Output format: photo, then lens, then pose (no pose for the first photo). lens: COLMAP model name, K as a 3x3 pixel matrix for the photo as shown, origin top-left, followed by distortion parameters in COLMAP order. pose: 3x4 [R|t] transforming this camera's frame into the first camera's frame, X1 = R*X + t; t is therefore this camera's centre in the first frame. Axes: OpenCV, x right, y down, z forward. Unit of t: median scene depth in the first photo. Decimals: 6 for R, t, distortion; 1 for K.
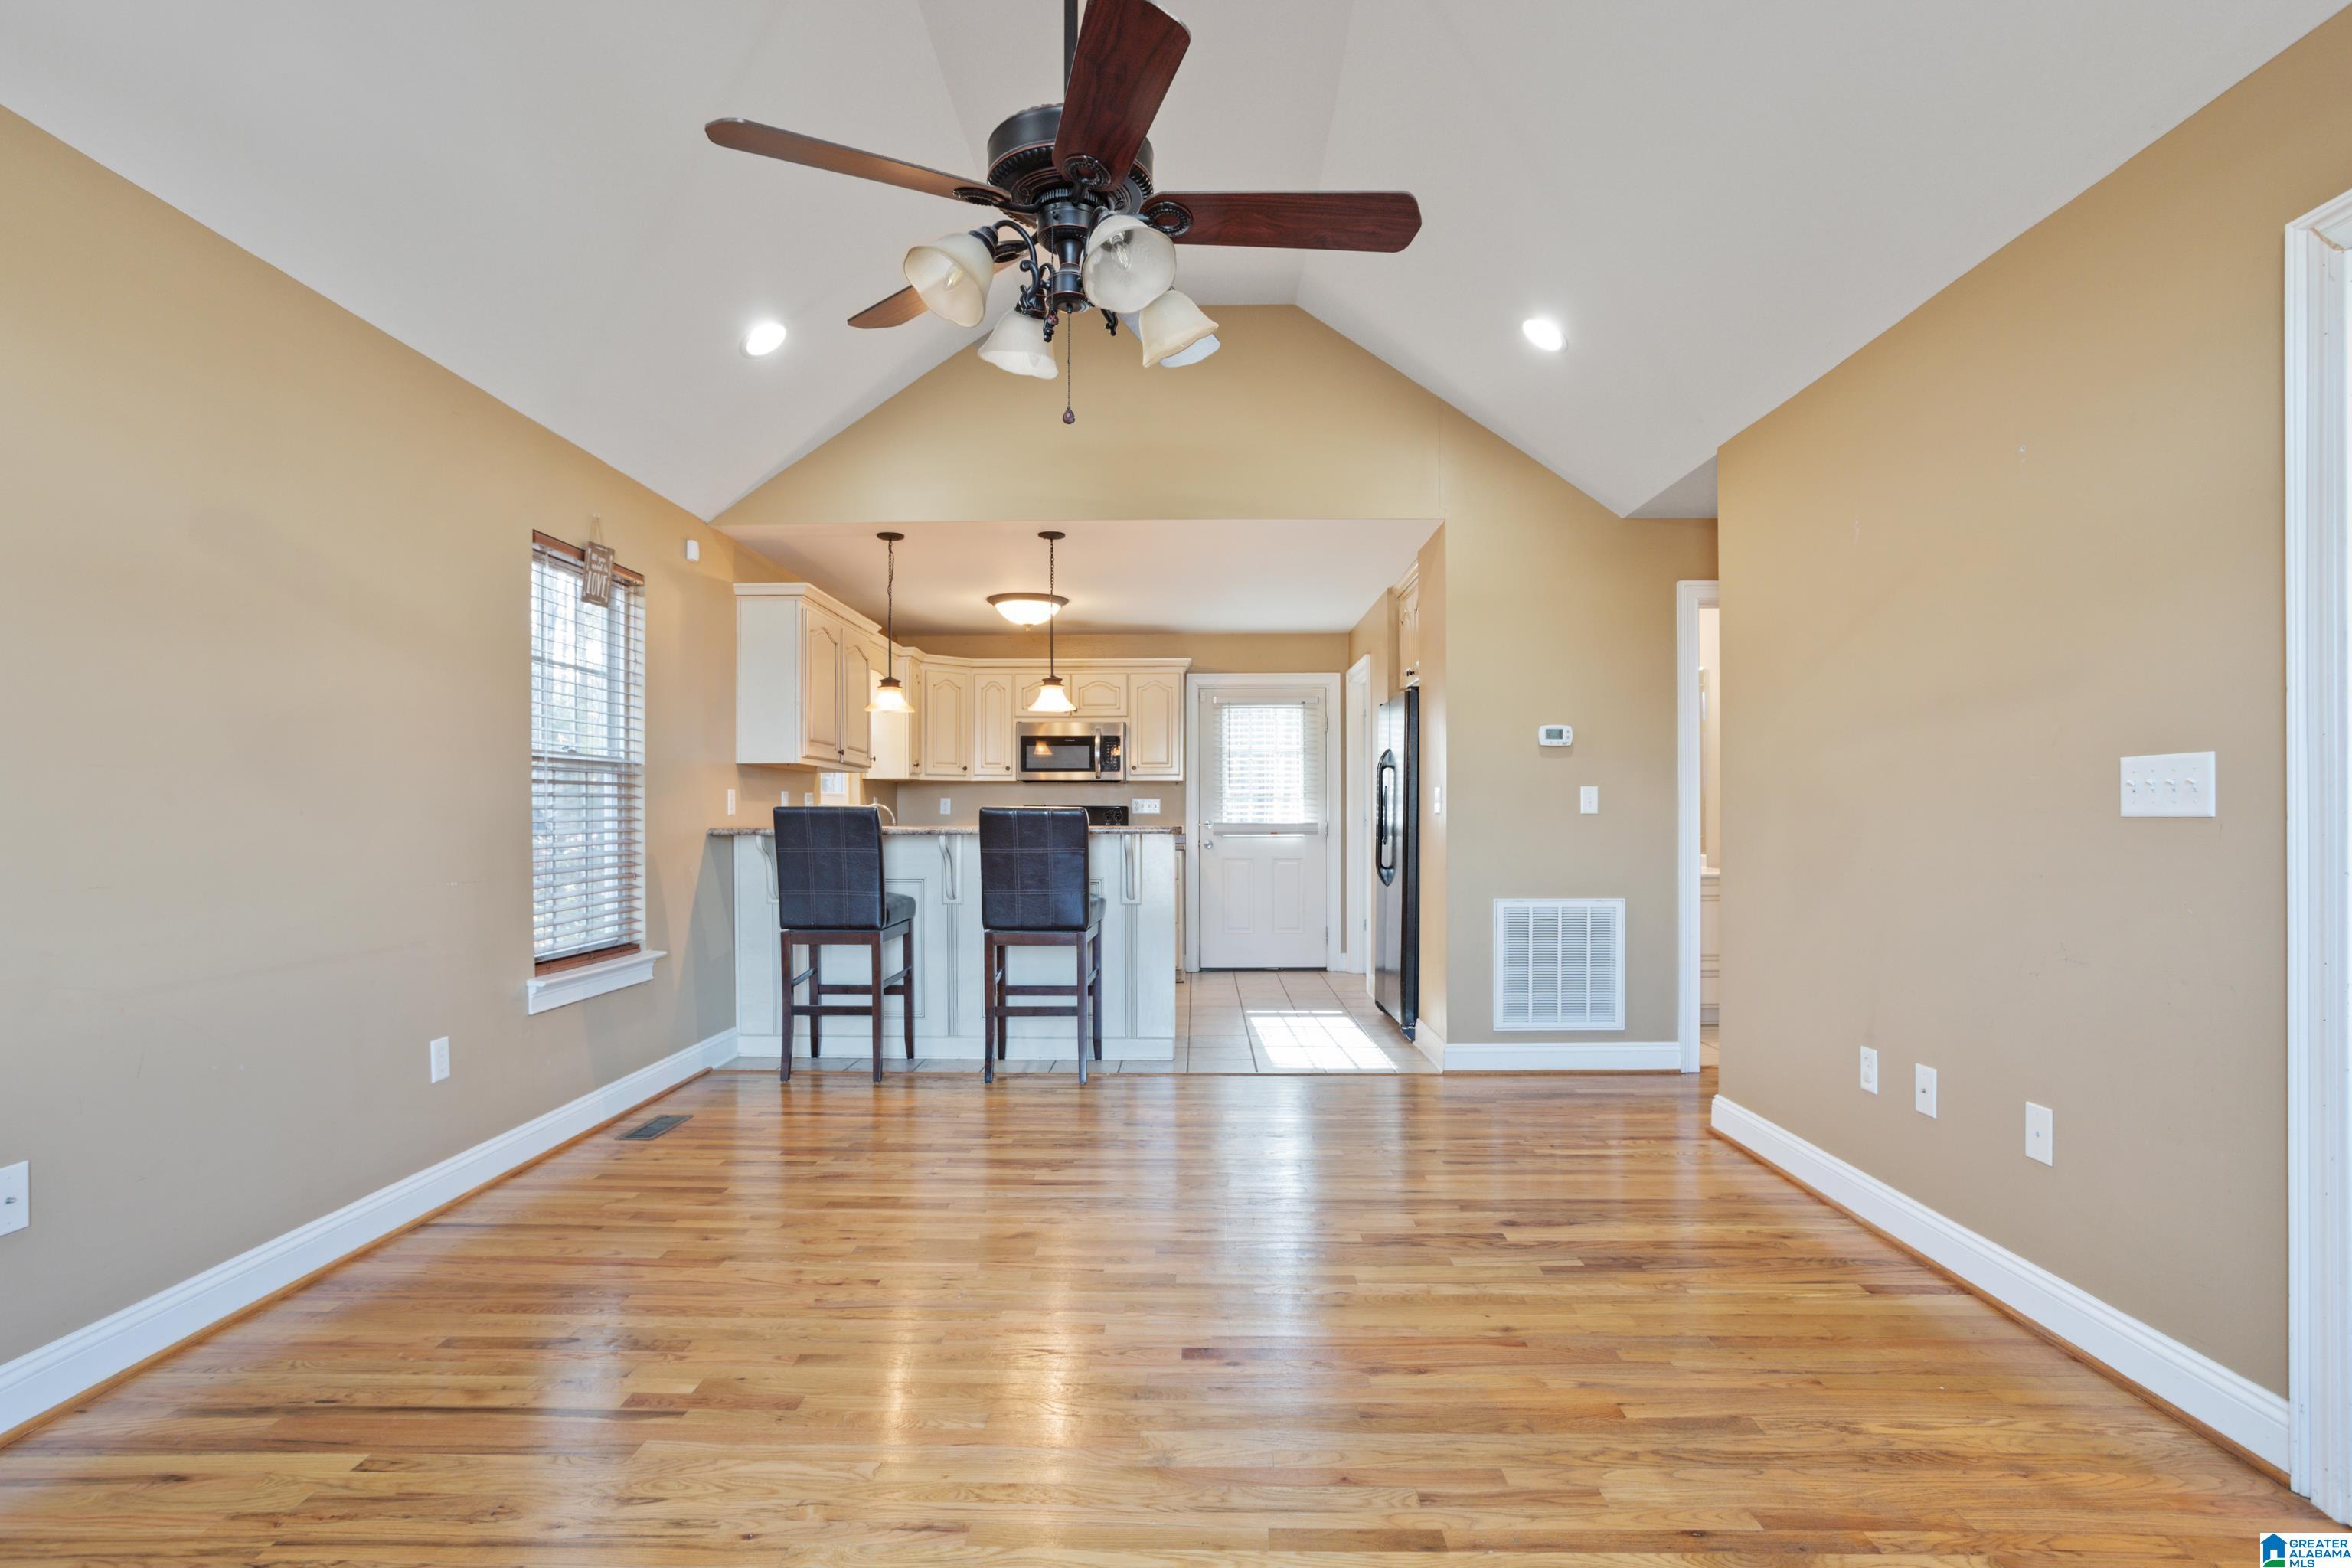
lens RADIAL K [[1205.3, 0, 1173.0], [0, 1205.3, 800.8], [0, 0, 1]] dist [-0.000765, -0.000017]
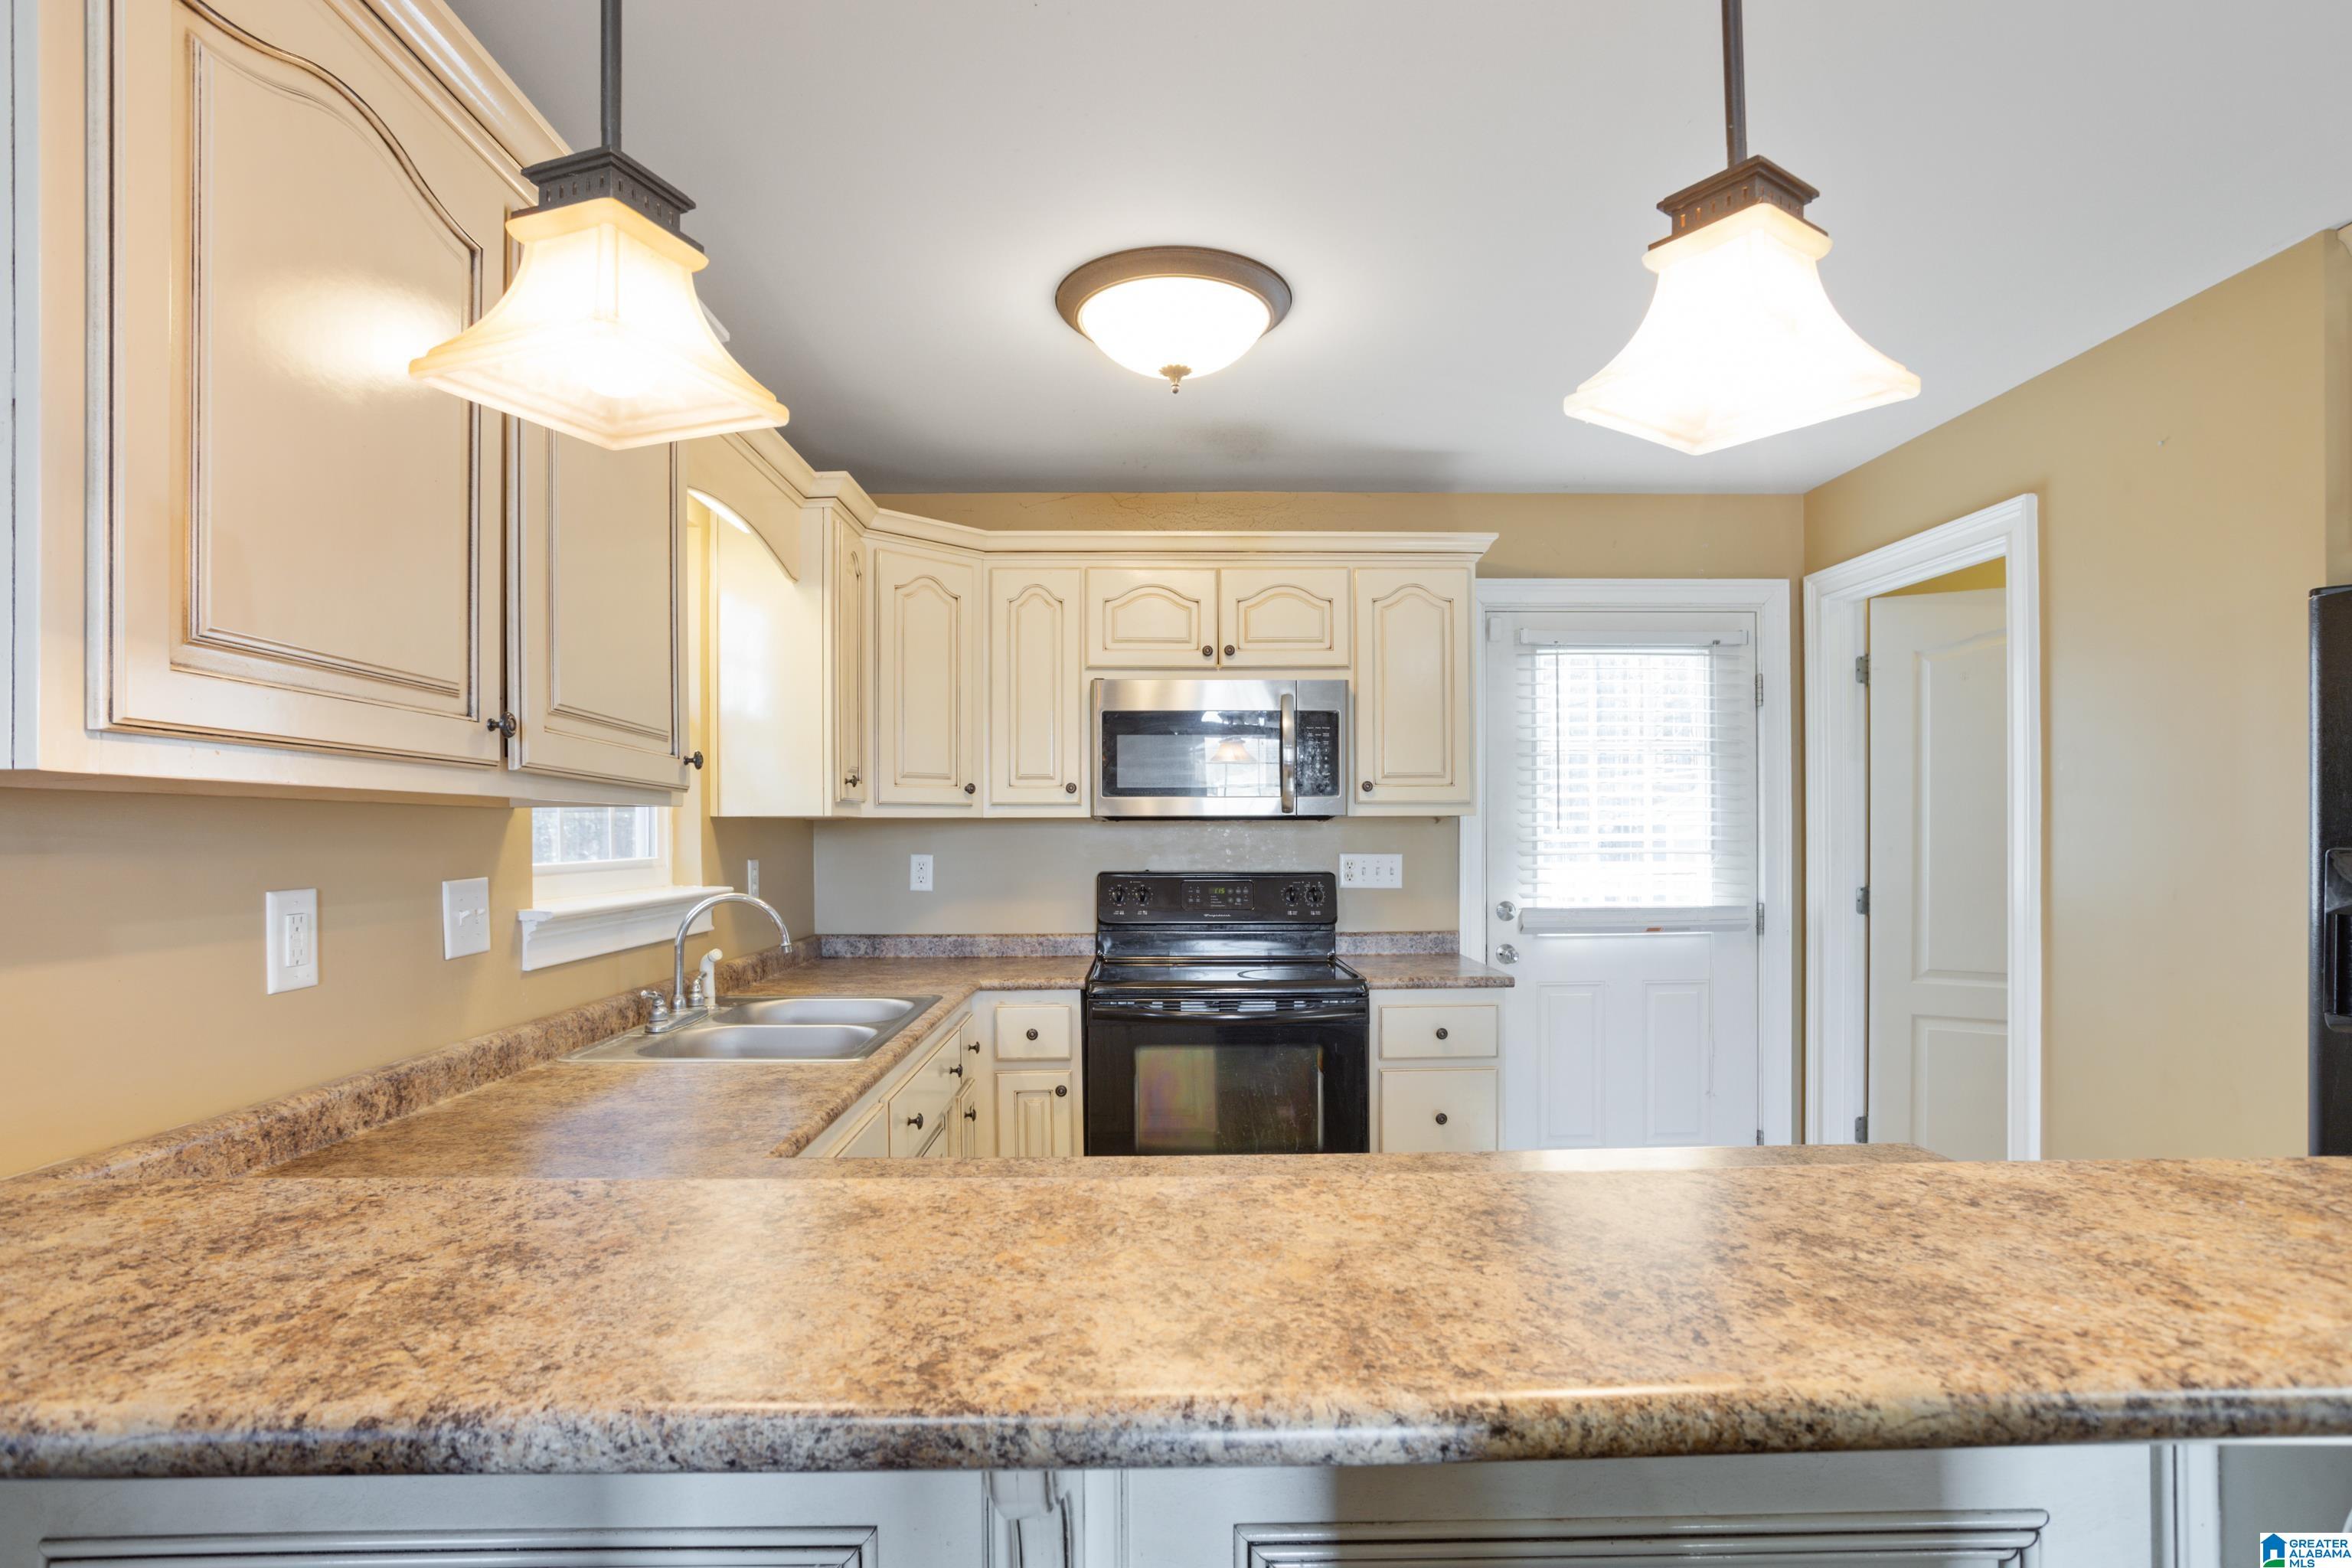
lens RADIAL K [[1205.3, 0, 1182.7], [0, 1205.3, 802.1], [0, 0, 1]] dist [-0.000765, -0.000017]
pose [[0.999017, -0.002947, 0.044227, -0.119636], [0.003547, 0.999903, -0.013505, -0.016633], [-0.044183, 0.013649, 0.998930, 0.588677]]
